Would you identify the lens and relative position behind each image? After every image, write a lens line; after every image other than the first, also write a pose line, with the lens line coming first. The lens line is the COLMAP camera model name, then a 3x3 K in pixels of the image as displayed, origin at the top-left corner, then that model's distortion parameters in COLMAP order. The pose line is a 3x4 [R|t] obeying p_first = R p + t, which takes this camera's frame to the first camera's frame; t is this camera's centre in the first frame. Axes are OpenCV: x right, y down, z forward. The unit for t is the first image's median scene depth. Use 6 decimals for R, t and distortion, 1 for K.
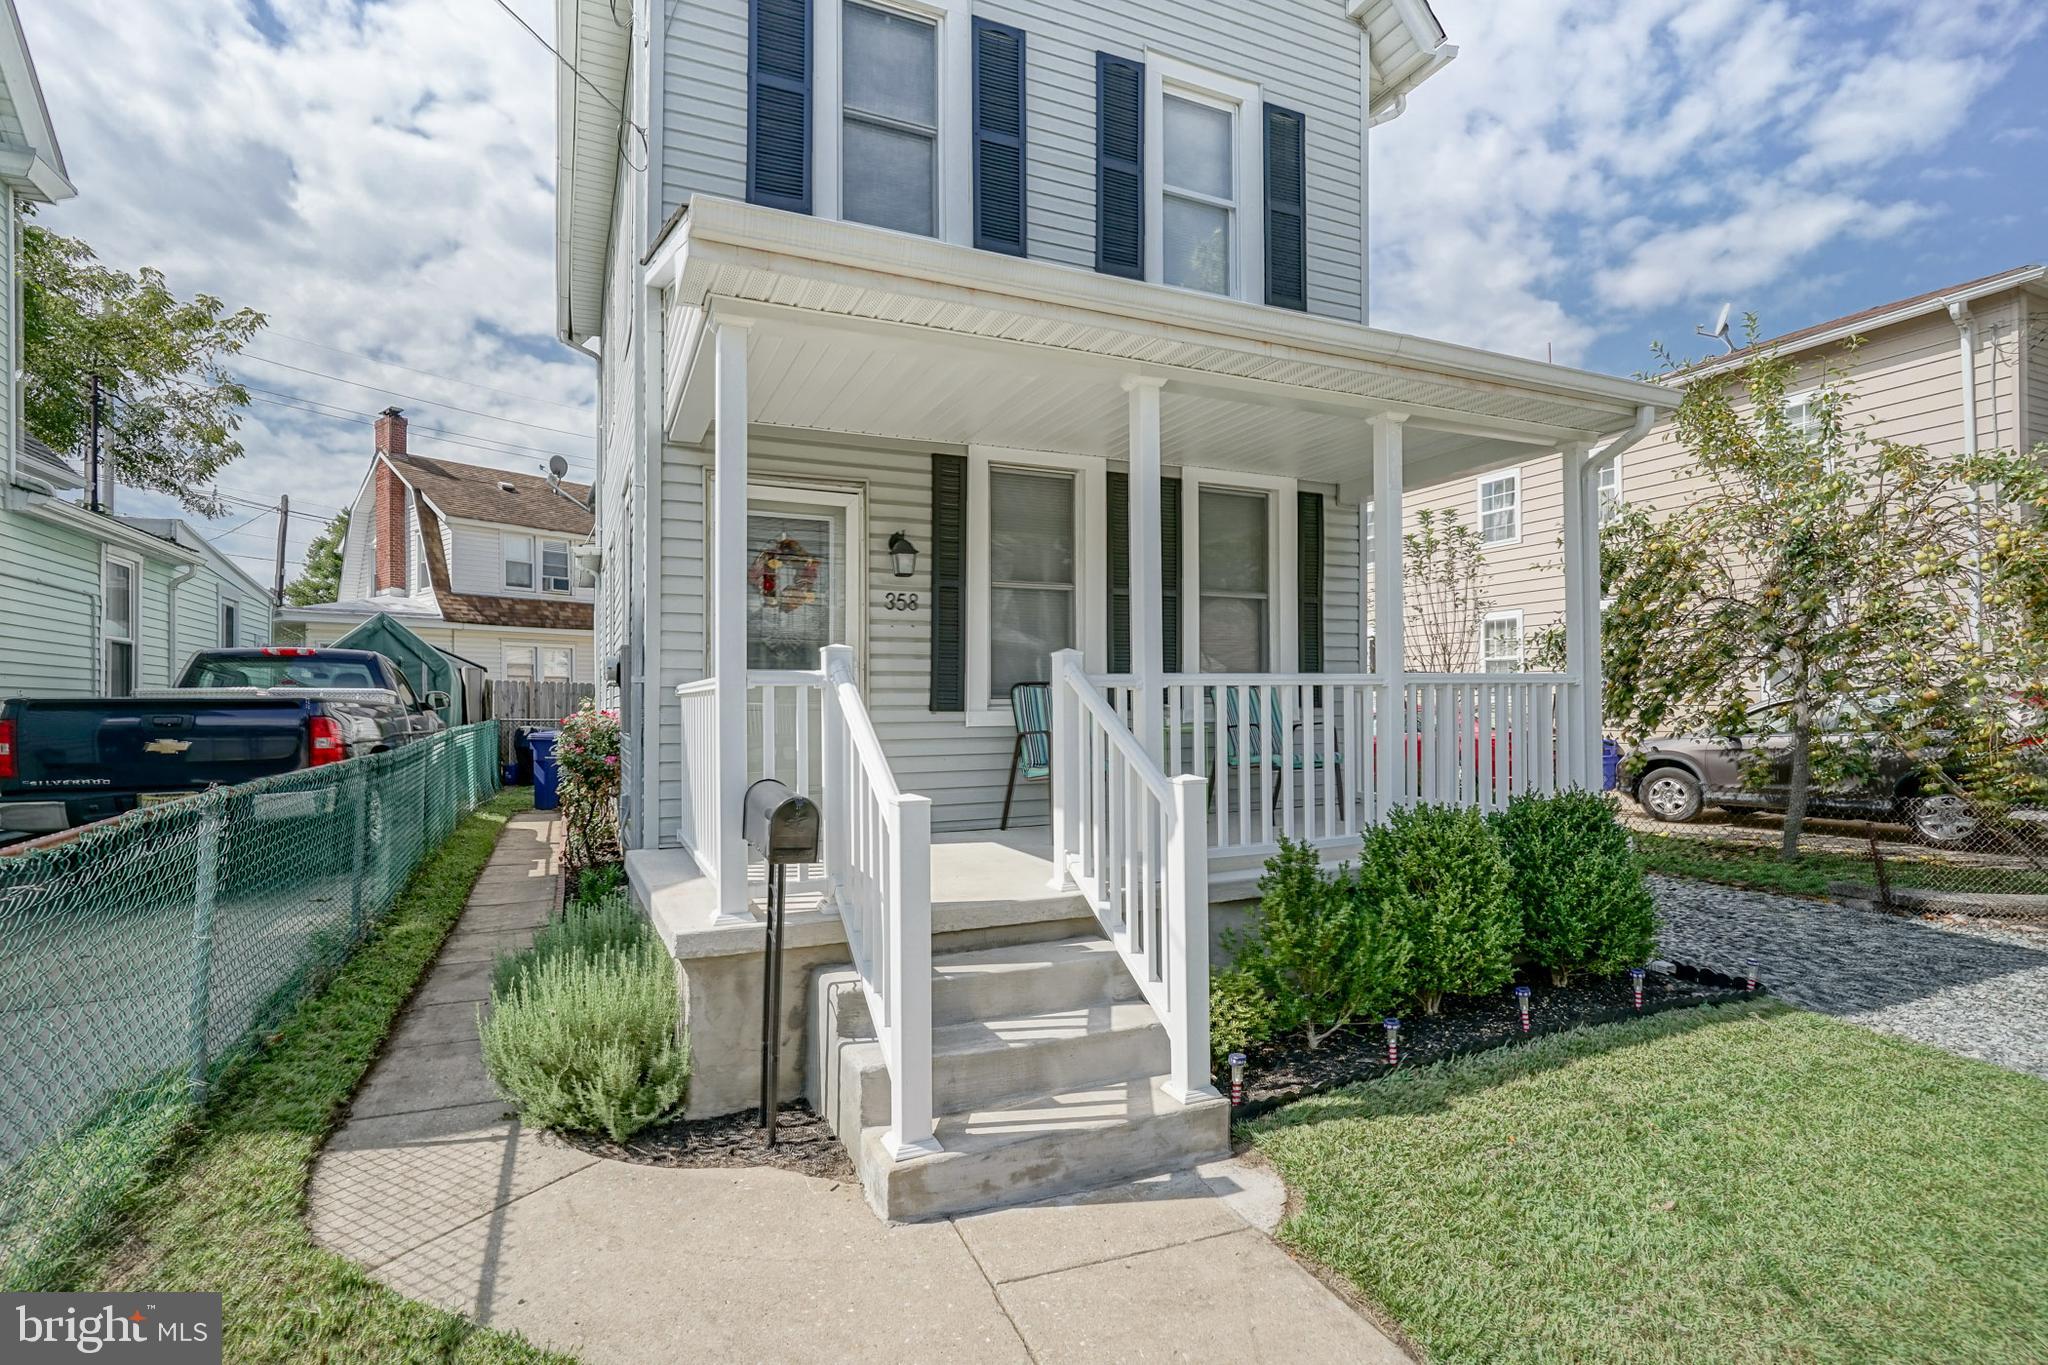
lens RADIAL K [[1014.9, 0, 1024.0], [0, 1014.9, 682.5], [0, 0, 1]] dist [-0.003470, 0.002672]
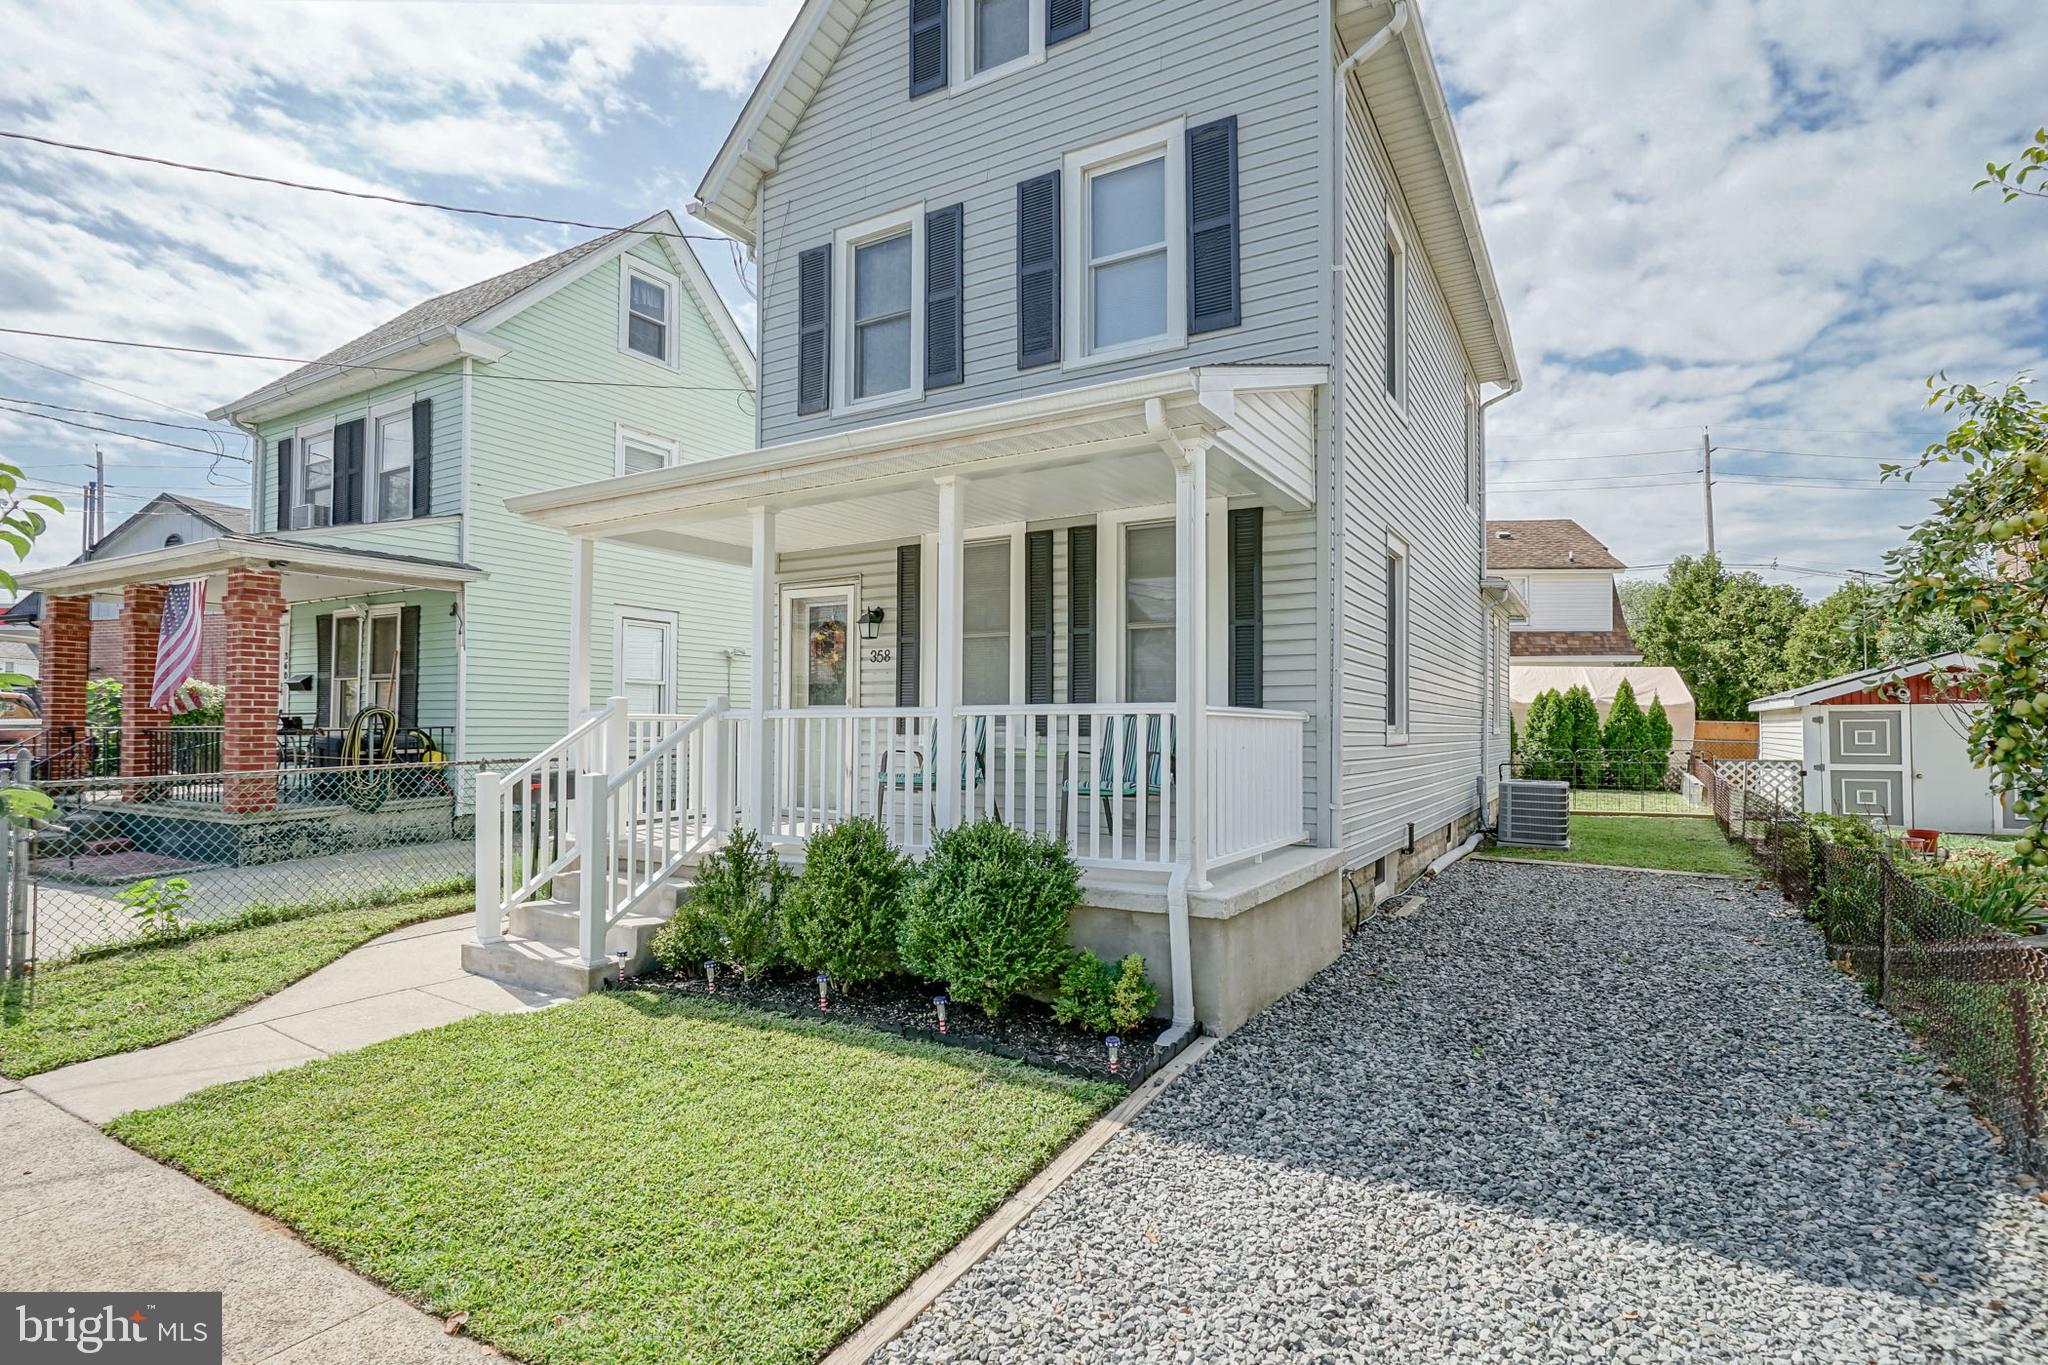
lens RADIAL K [[988.4, 0, 1037.9], [0, 988.4, 694.0], [0, 0, 1]] dist [-0.001420, 0.001196]
pose [[0.576921, -0.017901, -0.816604, 1.115448], [0.006559, 0.999829, -0.017284, -0.001588], [0.816773, 0.004616, 0.576940, 0.382638]]
